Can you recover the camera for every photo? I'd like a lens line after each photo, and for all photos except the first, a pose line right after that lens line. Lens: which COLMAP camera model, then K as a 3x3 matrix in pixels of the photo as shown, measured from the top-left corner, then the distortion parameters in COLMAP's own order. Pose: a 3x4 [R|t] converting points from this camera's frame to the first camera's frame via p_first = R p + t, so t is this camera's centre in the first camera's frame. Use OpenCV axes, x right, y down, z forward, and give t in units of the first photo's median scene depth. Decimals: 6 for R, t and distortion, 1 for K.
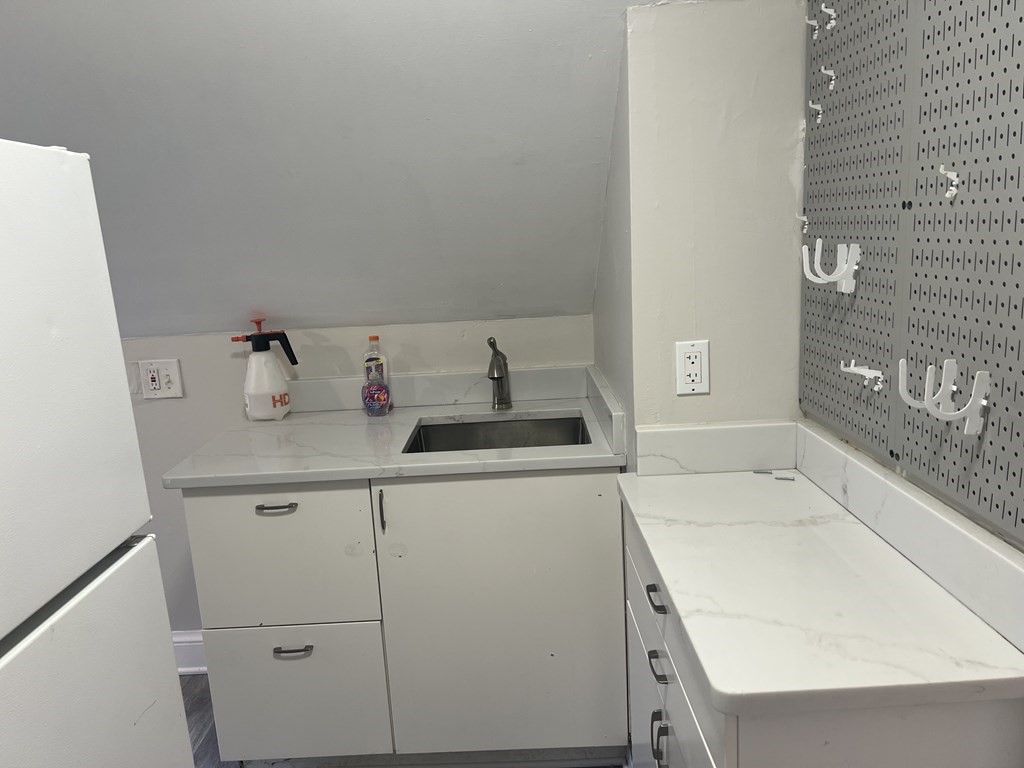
lens RADIAL K [[754.1, 0, 517.1], [0, 754.1, 378.9], [0, 0, 1]] dist [0.068560, -0.084792]
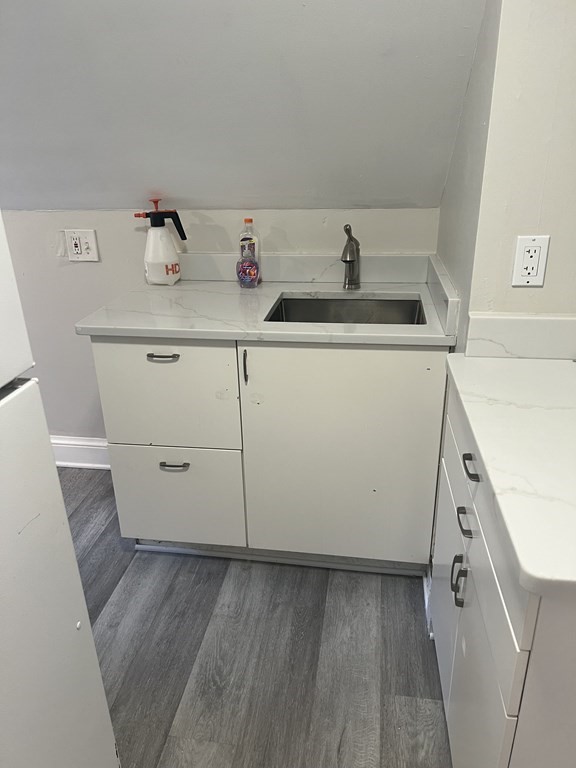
lens RADIAL K [[565.6, 0, 288.5], [0, 565.6, 387.5], [0, 0, 1]] dist [0.068560, -0.084792]
pose [[0.988635, 0.087692, -0.122113, 0.005132], [-0.059378, 0.973982, 0.218708, 0.002542], [0.138115, -0.208972, 0.968119, 0.115031]]
